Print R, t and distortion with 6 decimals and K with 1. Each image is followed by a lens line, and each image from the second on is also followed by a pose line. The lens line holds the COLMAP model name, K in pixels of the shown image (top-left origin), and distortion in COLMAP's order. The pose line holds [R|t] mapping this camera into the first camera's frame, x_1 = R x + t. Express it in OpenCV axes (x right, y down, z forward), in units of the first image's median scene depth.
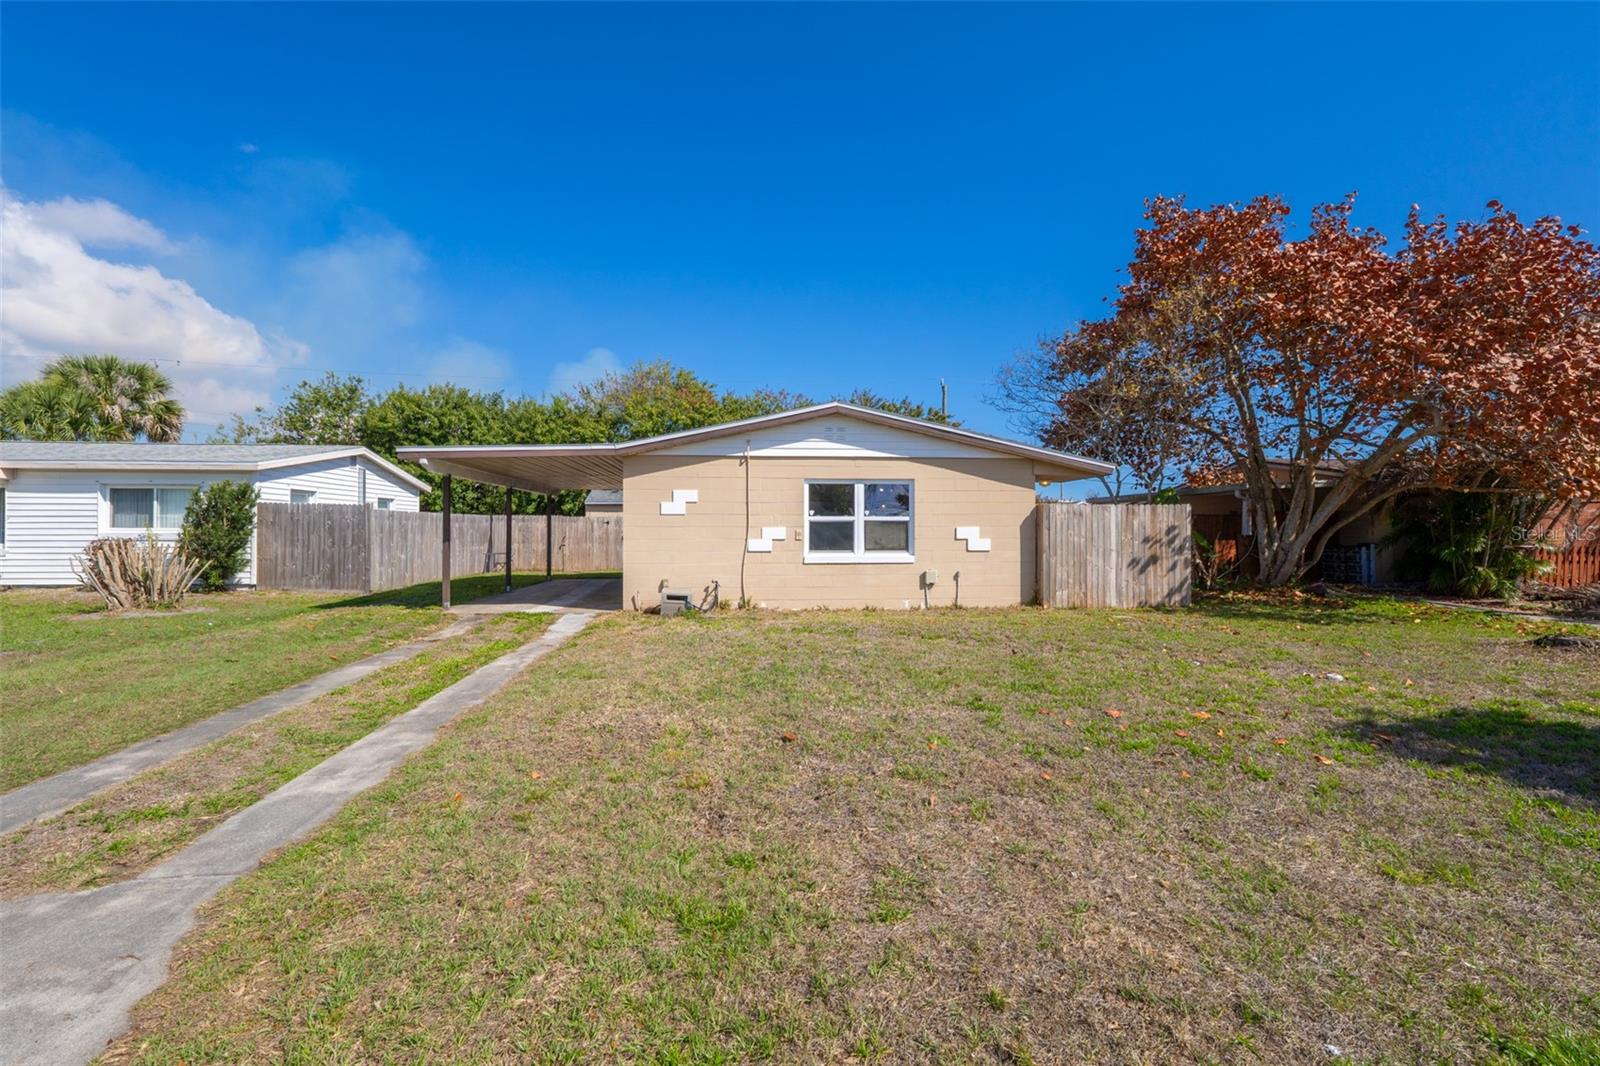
lens RADIAL K [[662.8, 0, 794.4], [0, 662.8, 529.9], [0, 0, 1]] dist [0.002381, 0.000038]
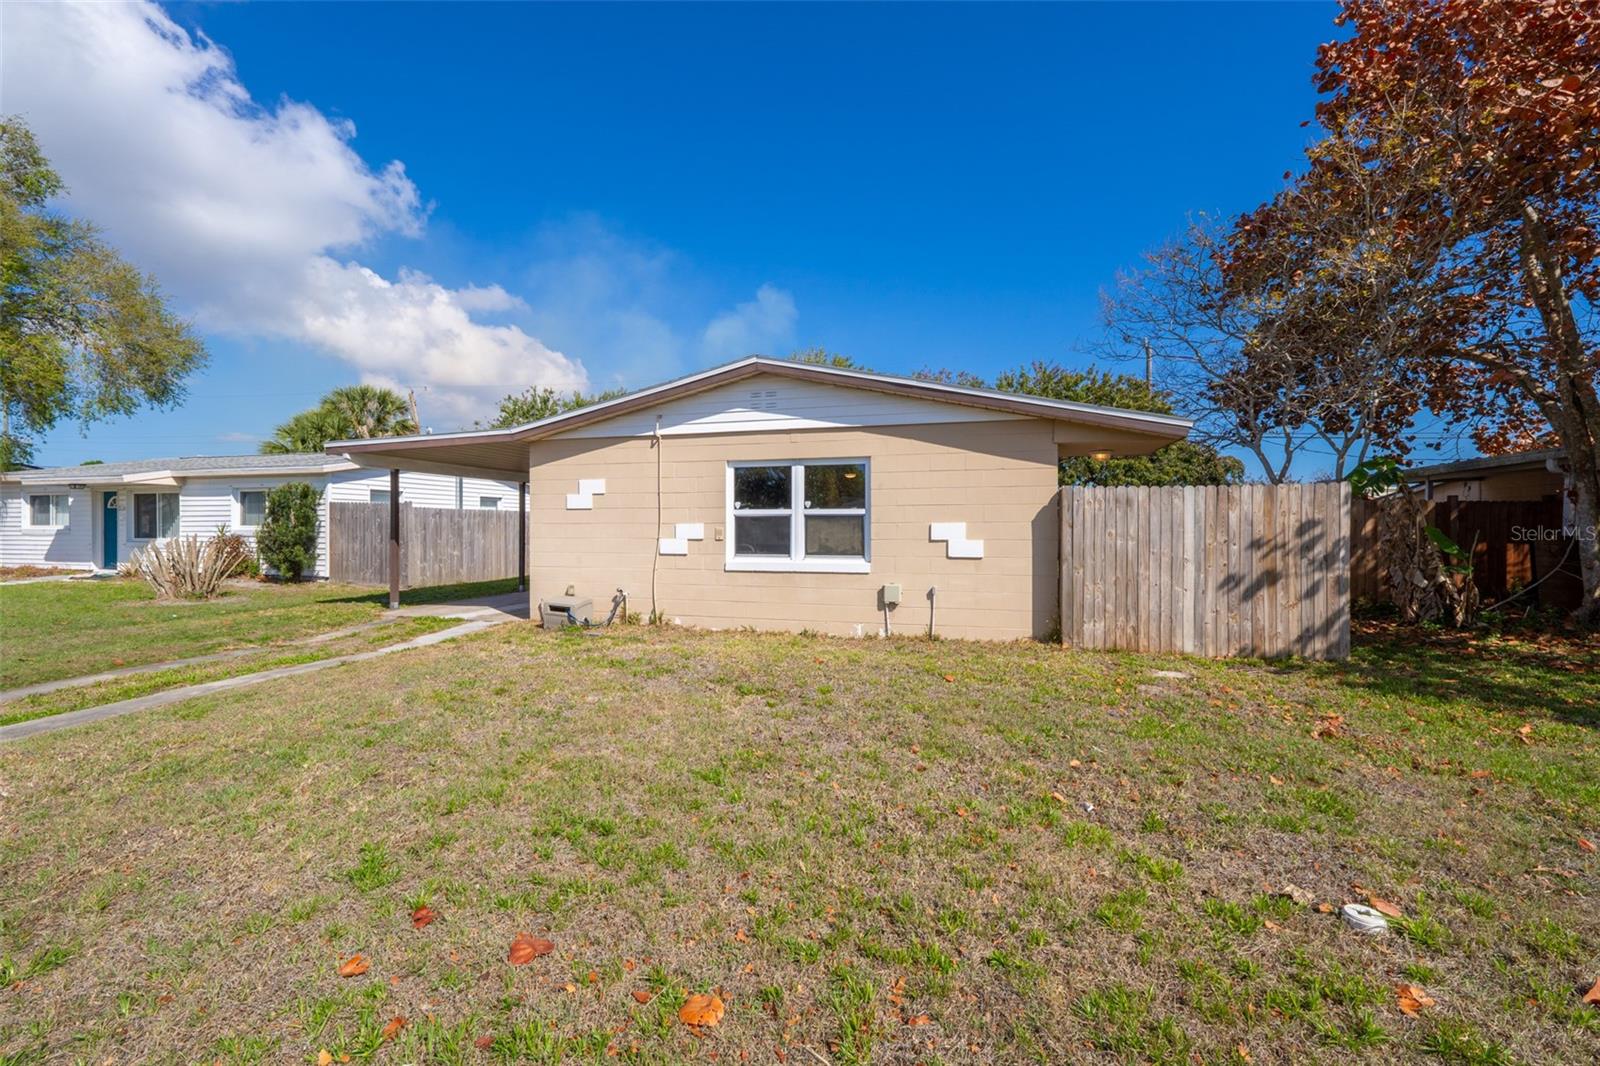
lens RADIAL K [[662.8, 0, 801.2], [0, 662.8, 534.4], [0, 0, 1]] dist [0.002381, 0.000038]
pose [[0.933699, 0.004003, -0.358037, 0.366277], [0.000231, 0.999931, 0.011782, -0.000766], [0.358059, -0.011084, 0.933633, 0.301502]]
